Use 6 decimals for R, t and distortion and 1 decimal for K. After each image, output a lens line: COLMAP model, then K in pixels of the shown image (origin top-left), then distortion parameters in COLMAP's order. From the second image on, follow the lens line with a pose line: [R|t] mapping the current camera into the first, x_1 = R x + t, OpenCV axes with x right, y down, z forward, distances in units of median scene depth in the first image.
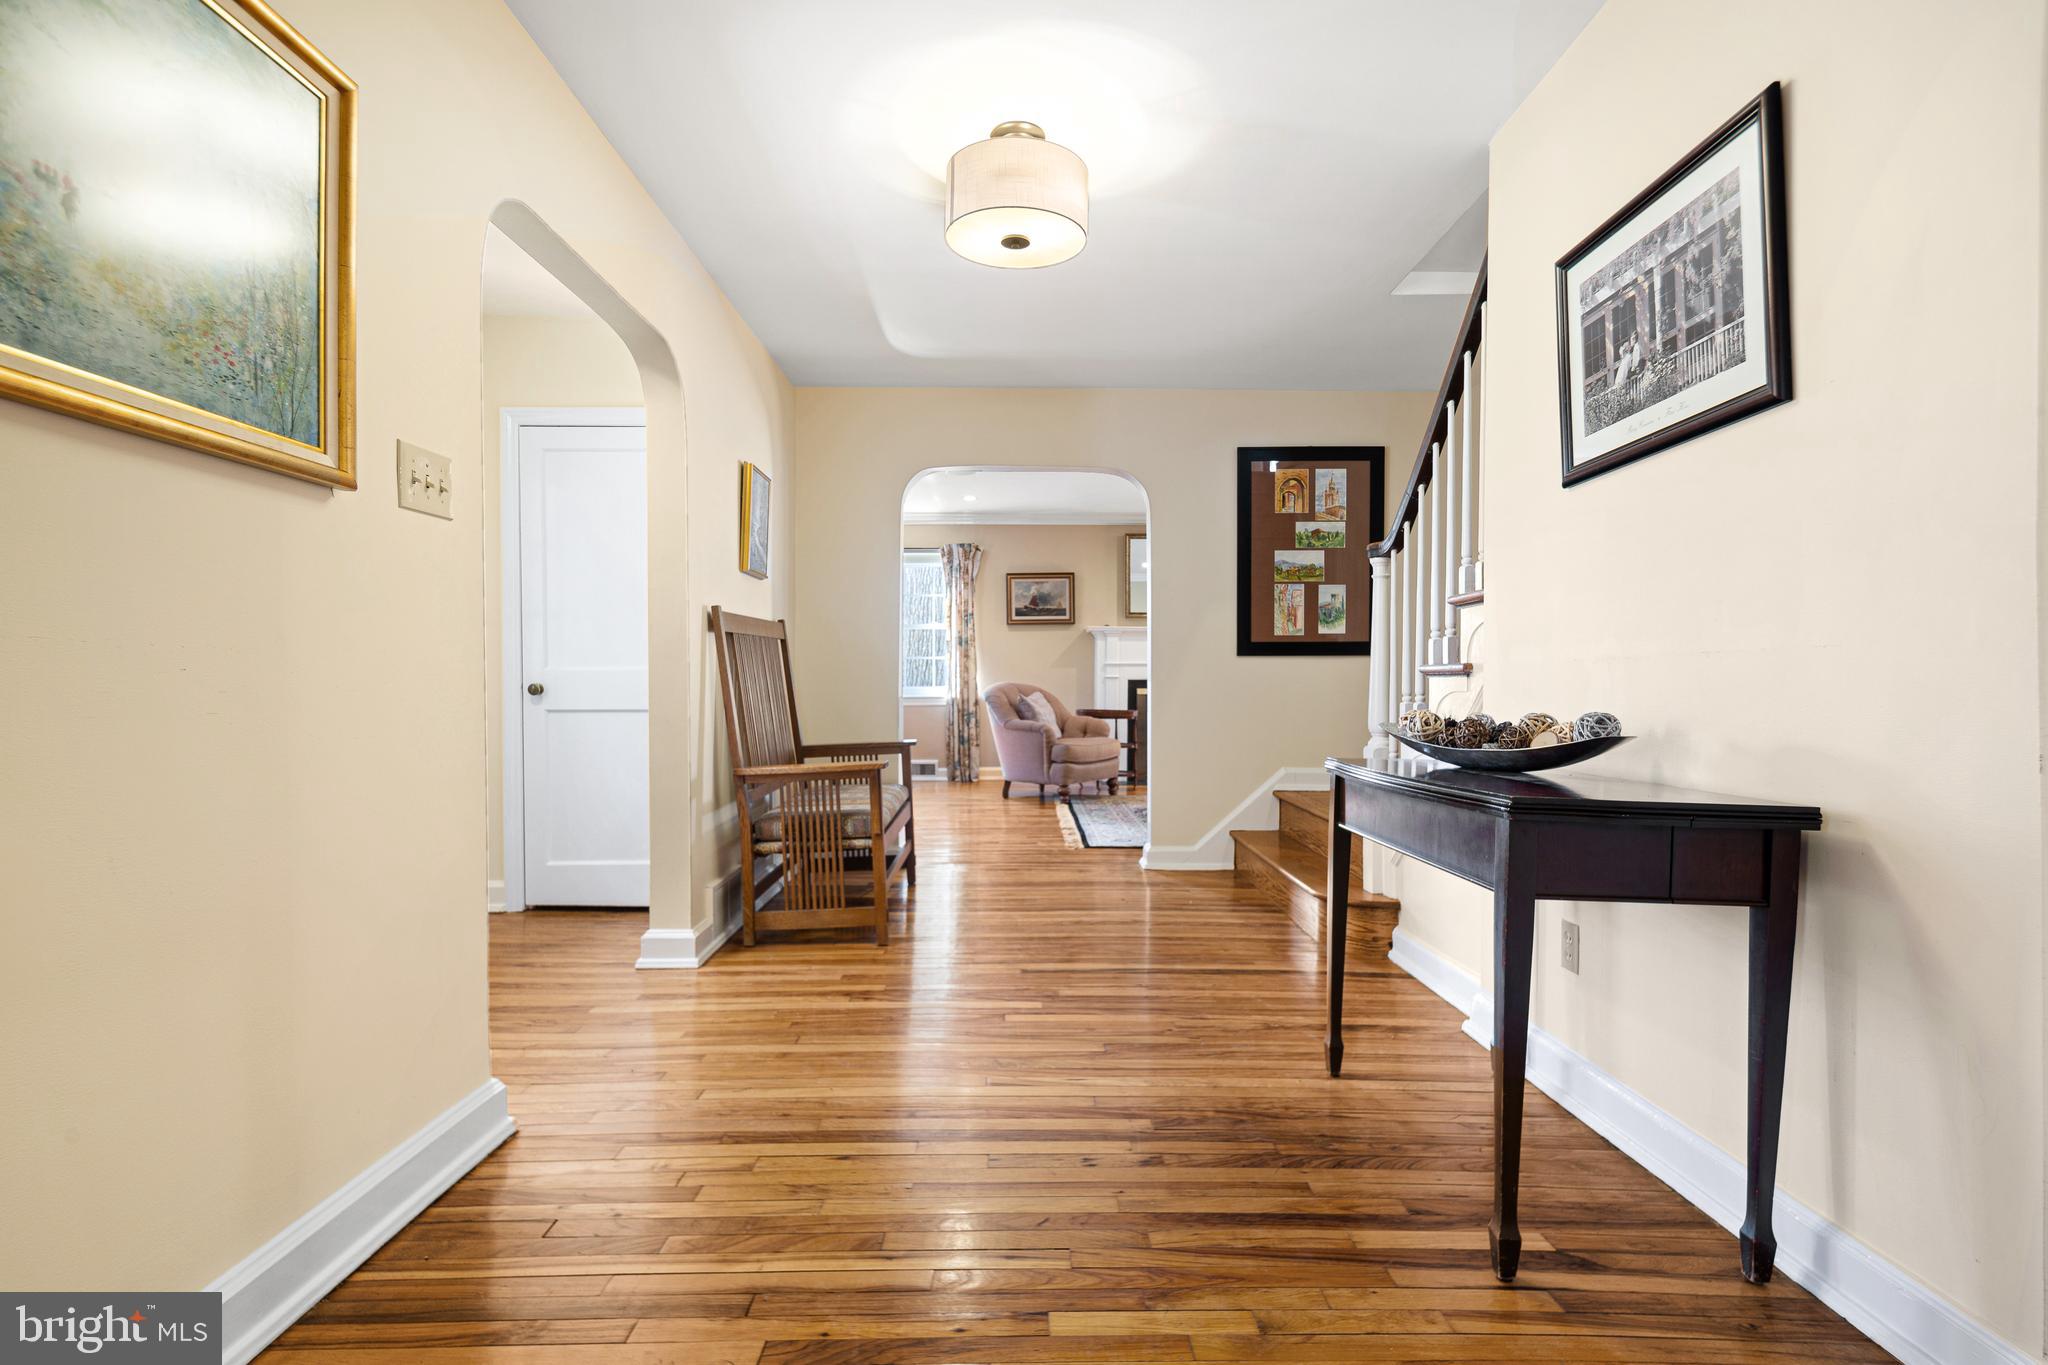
lens RADIAL K [[1016.1, 0, 1024.0], [0, 1016.1, 682.5], [0, 0, 1]] dist [0.018356, -0.010311]
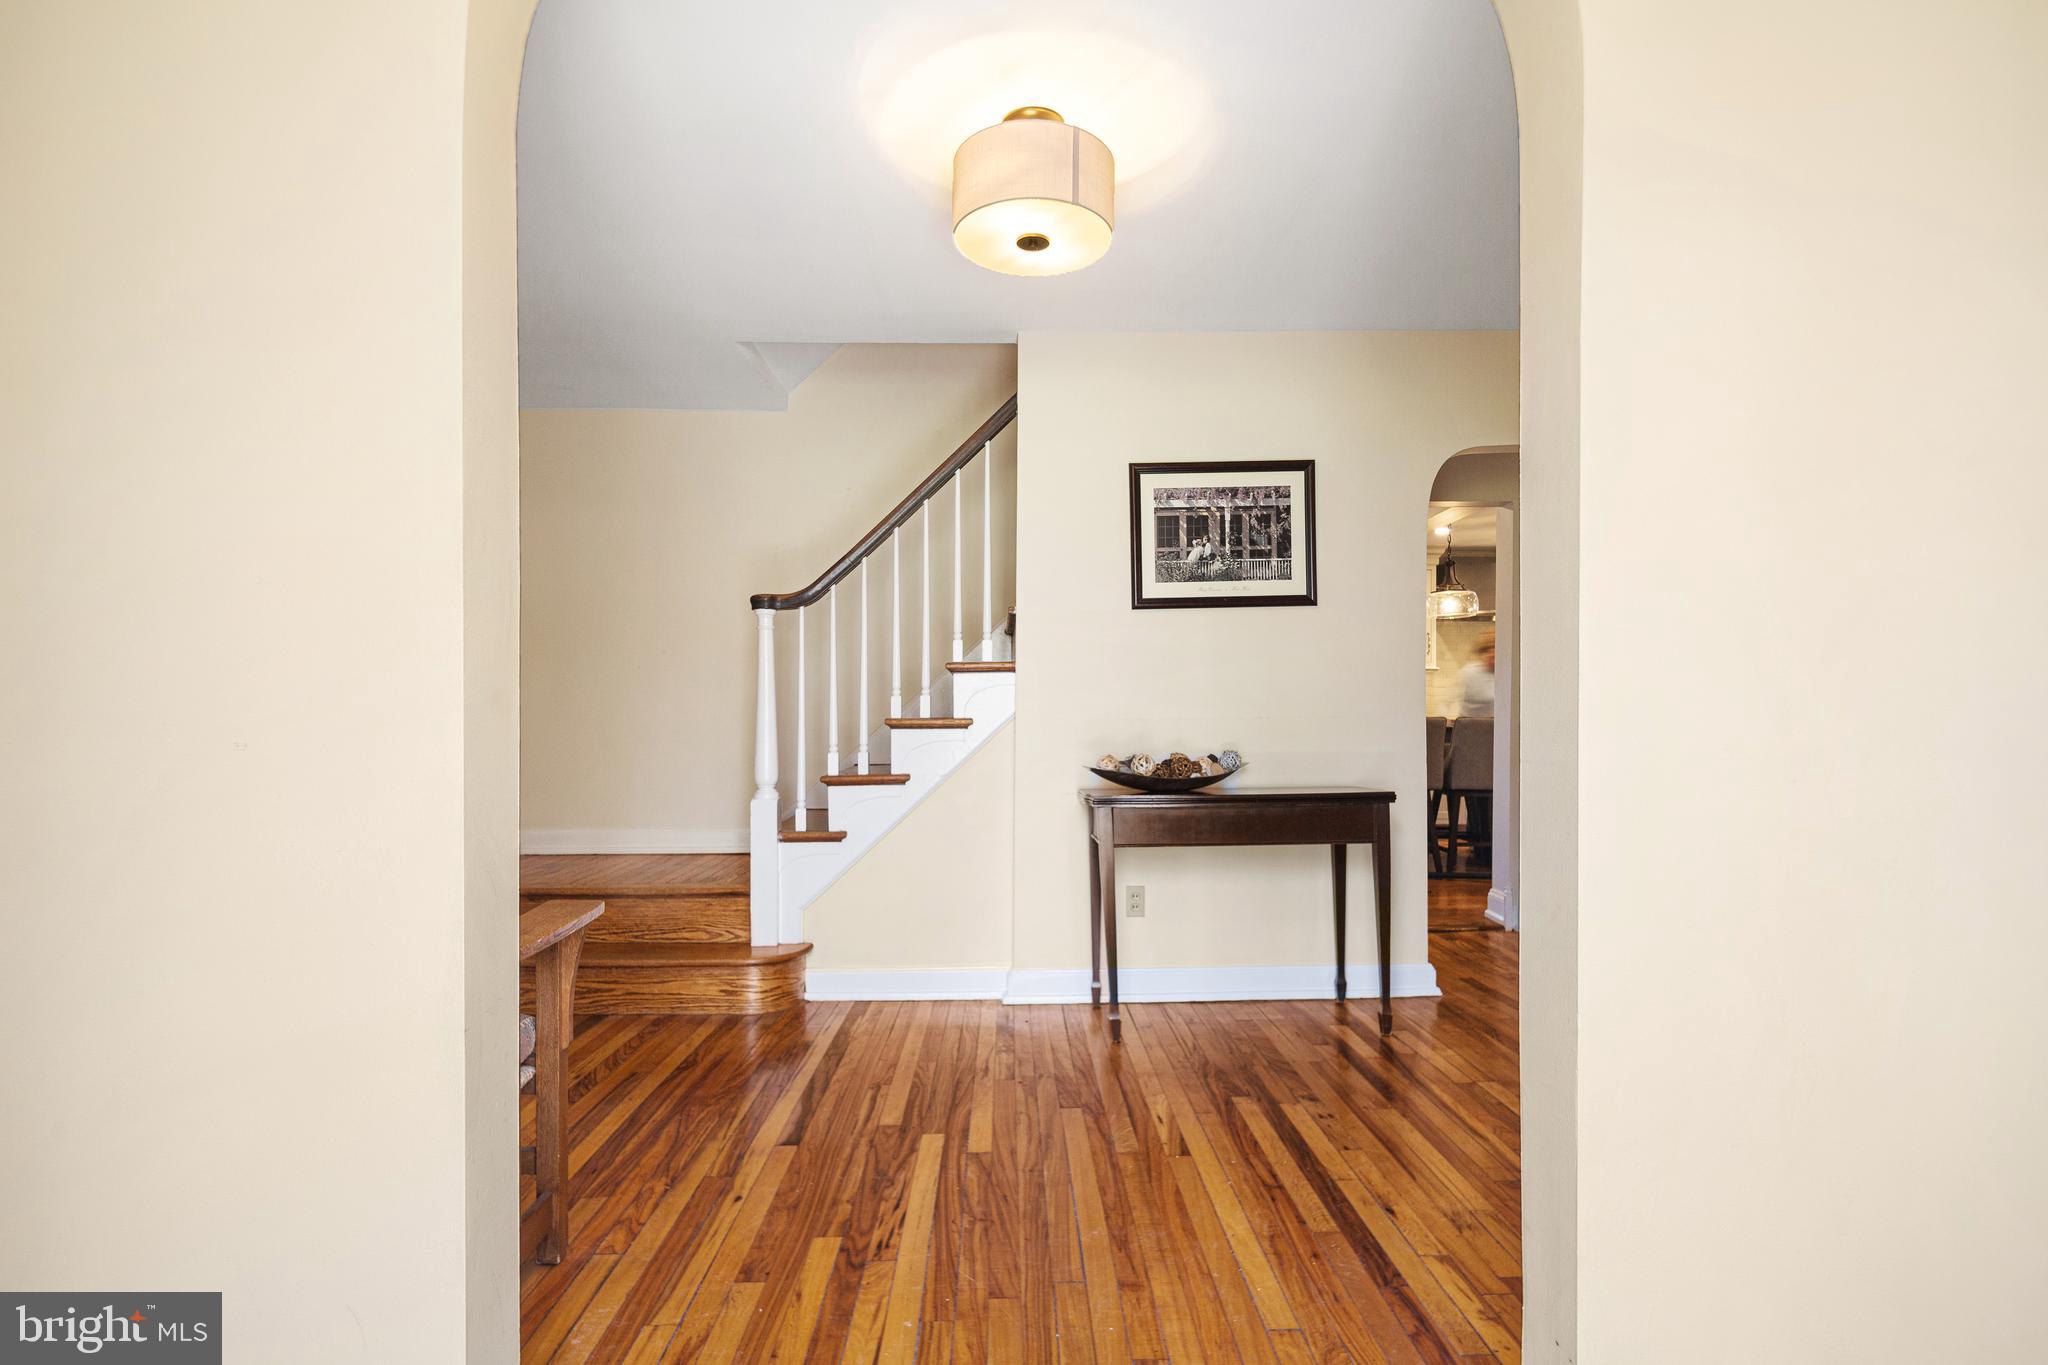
lens RADIAL K [[1024.1, 0, 1024.6], [0, 1024.1, 706.3], [0, 0, 1]] dist [-0.001529, -0.000130]
pose [[-0.022186, 0.010538, 0.999698, -1.169283], [0.003345, 0.999940, -0.010467, -0.029115], [-0.999748, 0.003112, -0.022219, 1.353408]]
